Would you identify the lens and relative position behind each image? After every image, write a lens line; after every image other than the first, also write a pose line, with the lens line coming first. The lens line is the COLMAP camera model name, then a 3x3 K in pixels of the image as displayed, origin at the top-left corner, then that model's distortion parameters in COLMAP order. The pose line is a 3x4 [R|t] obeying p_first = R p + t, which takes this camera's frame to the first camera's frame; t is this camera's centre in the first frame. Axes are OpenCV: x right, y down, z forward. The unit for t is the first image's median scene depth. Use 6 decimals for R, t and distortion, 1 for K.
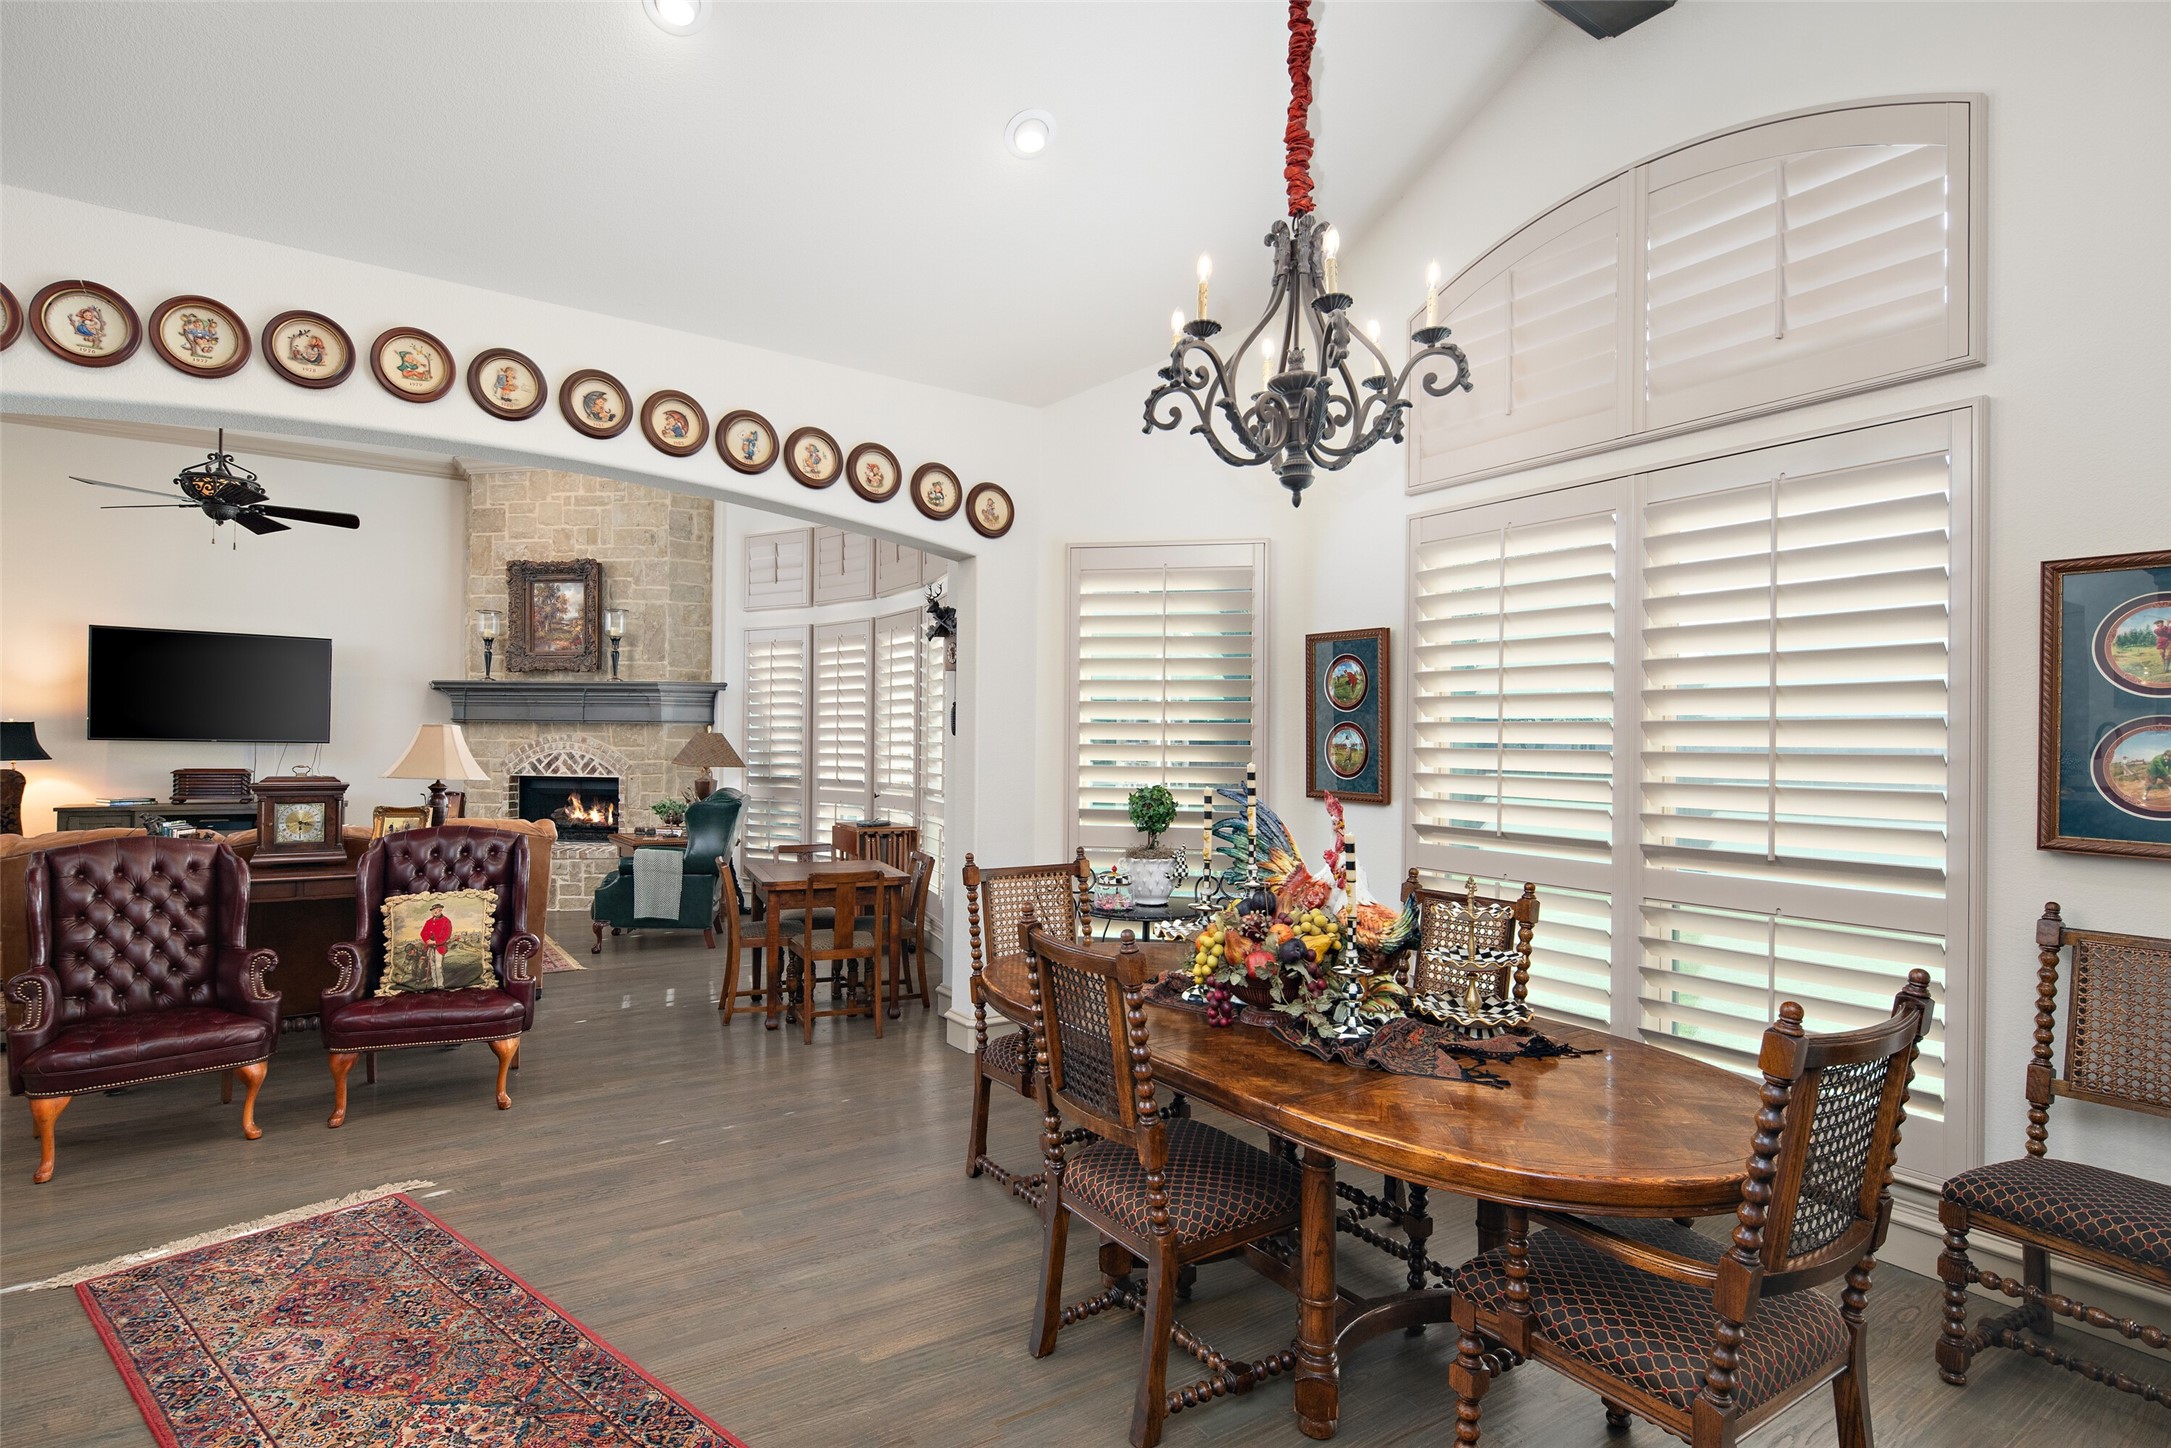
lens RADIAL K [[1062.8, 0, 1064.6], [0, 1062.8, 729.2], [0, 0, 1]] dist [0.004365, 0.000079]
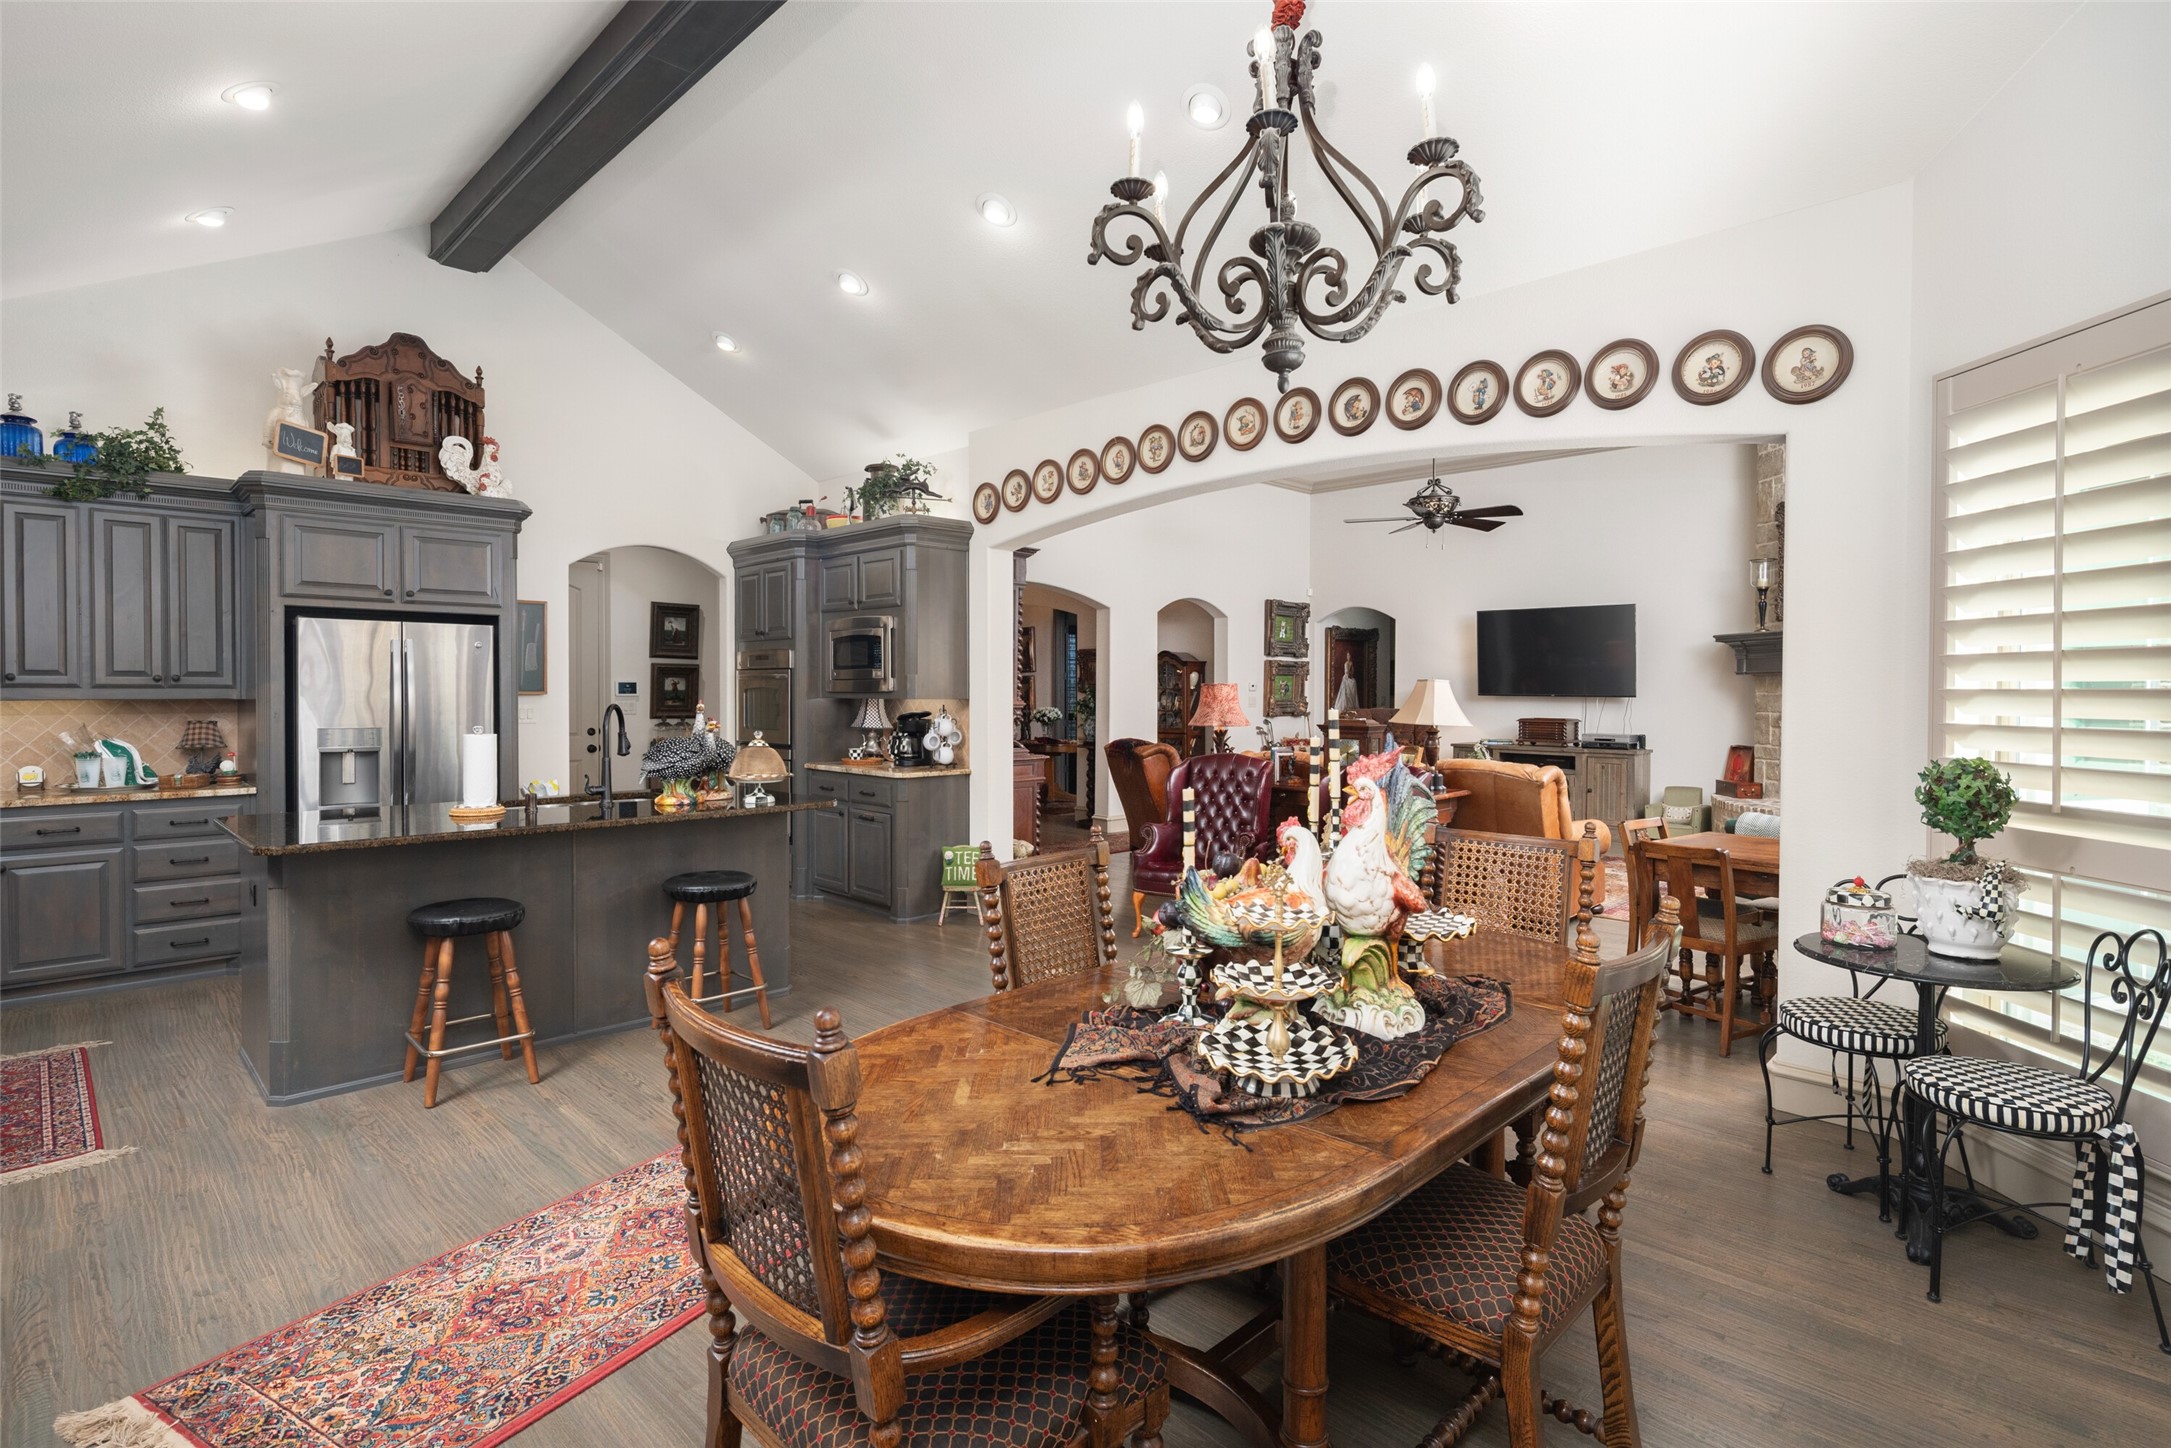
lens RADIAL K [[1059.3, 0, 1074.3], [0, 1059.3, 706.2], [0, 0, 1]] dist [-0.000369, 0.000674]
pose [[0.197564, 0.004782, -0.980278, 0.501403], [0.012836, 0.999890, 0.007464, 0.011548], [0.980206, -0.014058, 0.197481, 0.350341]]
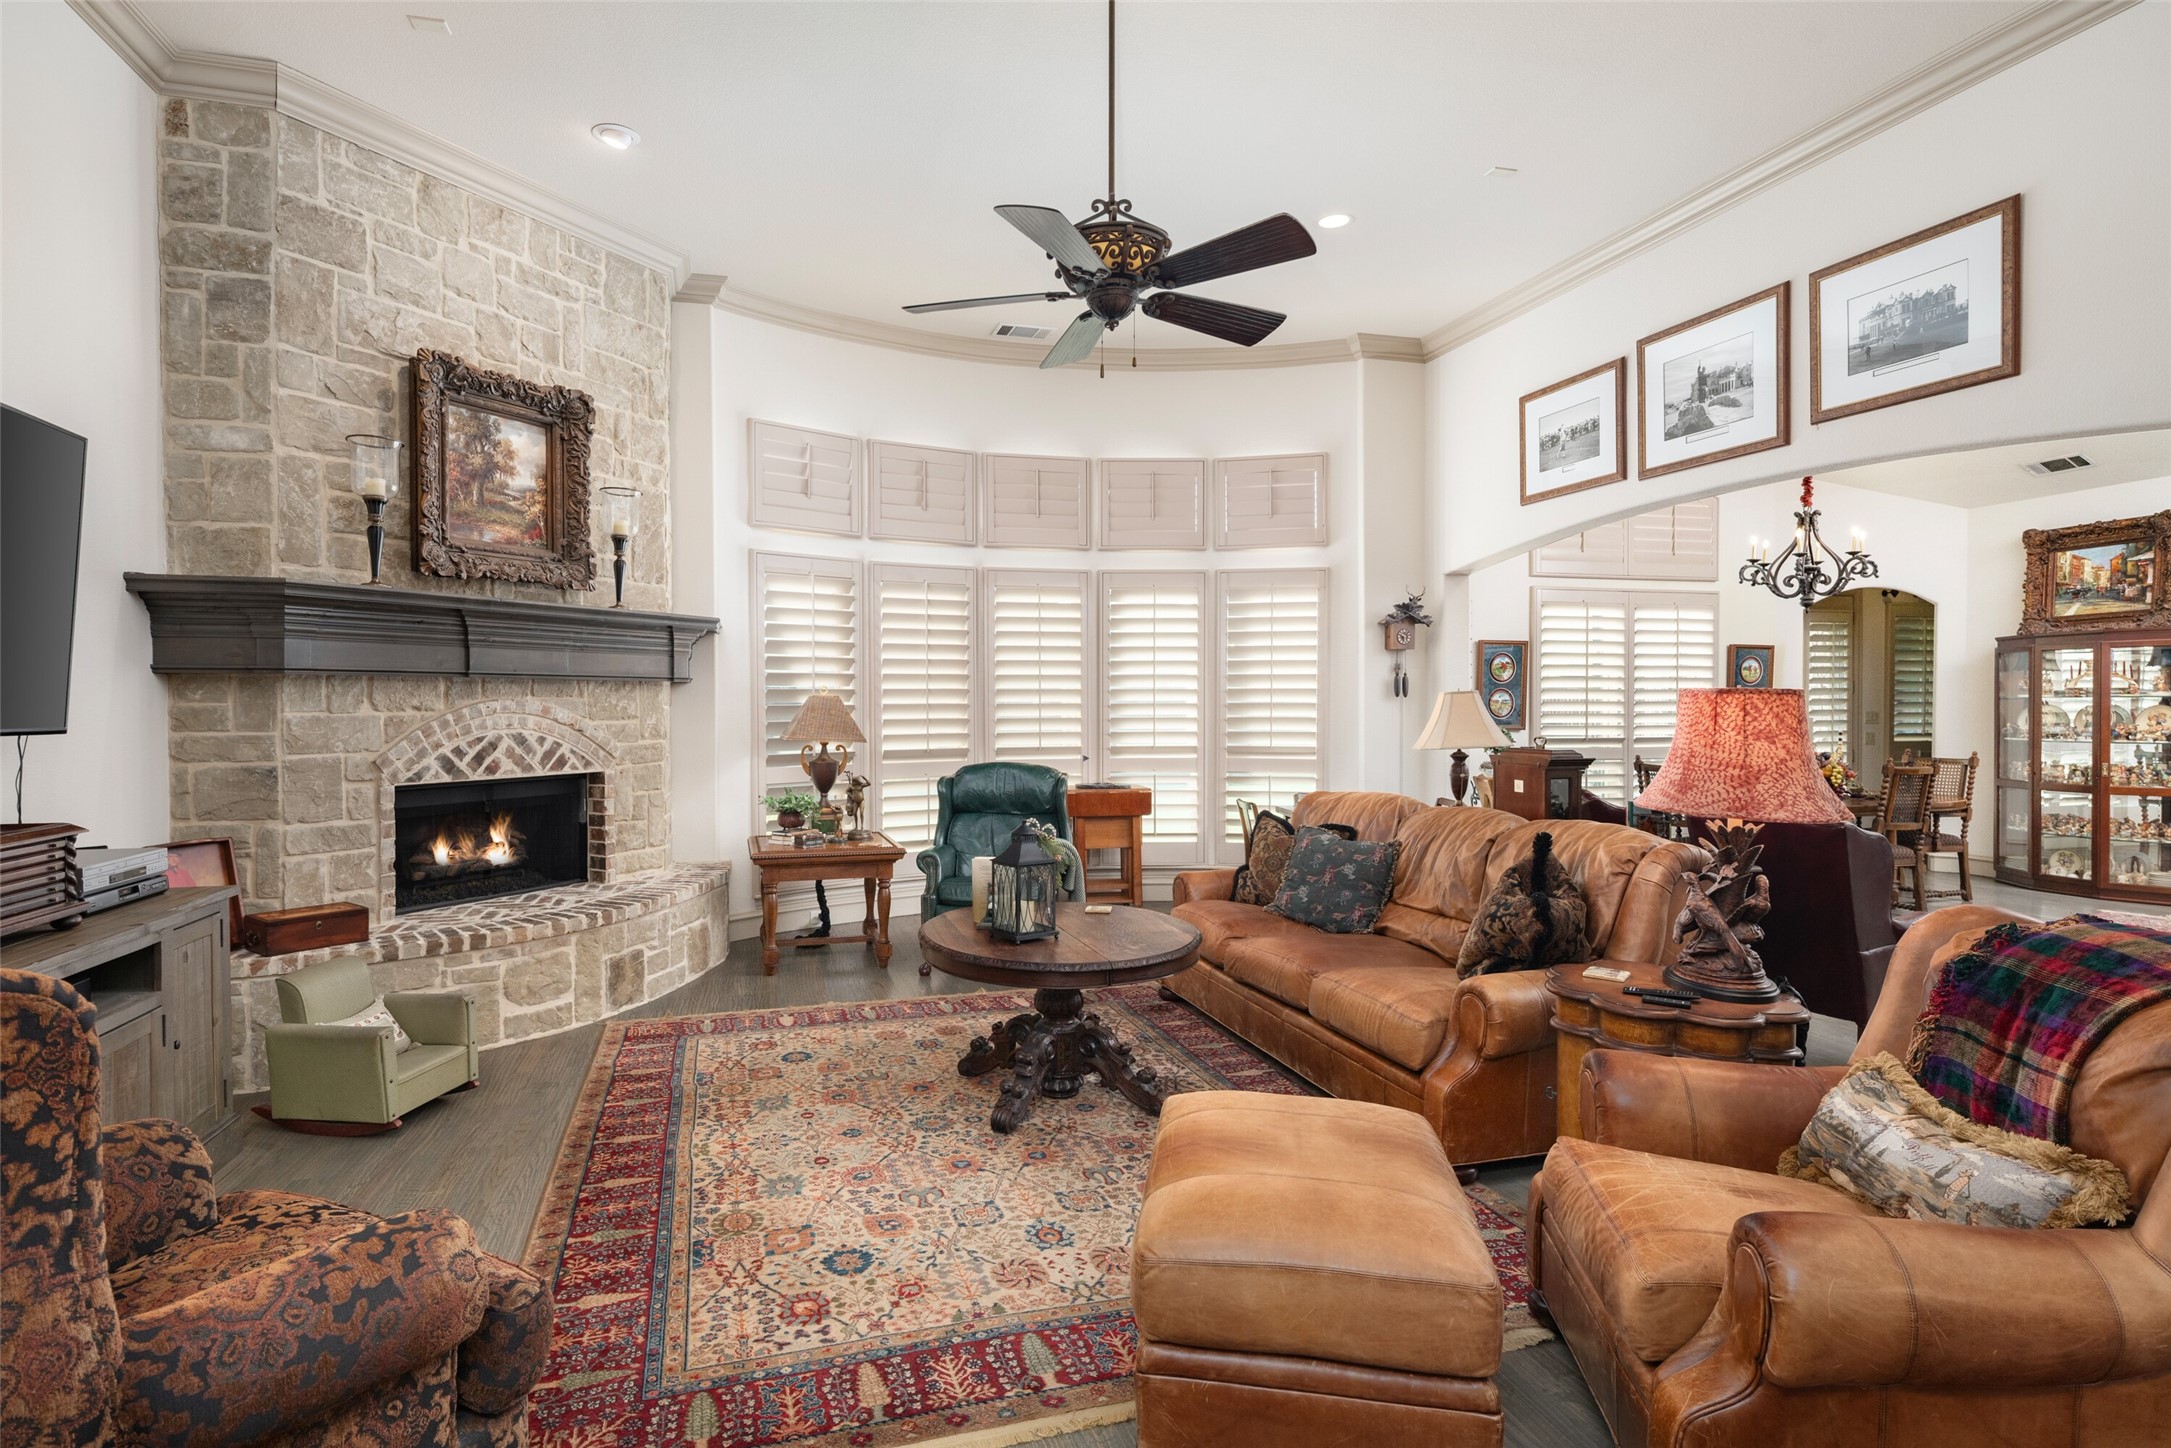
lens RADIAL K [[1064.8, 0, 977.9], [0, 1064.8, 716.2], [0, 0, 1]] dist [-0.018067, -0.000291]
pose [[0.359695, -0.023525, 0.932773, -1.586247], [-0.003482, 0.999641, 0.026554, -0.004006], [-0.933064, -0.012800, 0.359484, 1.042580]]
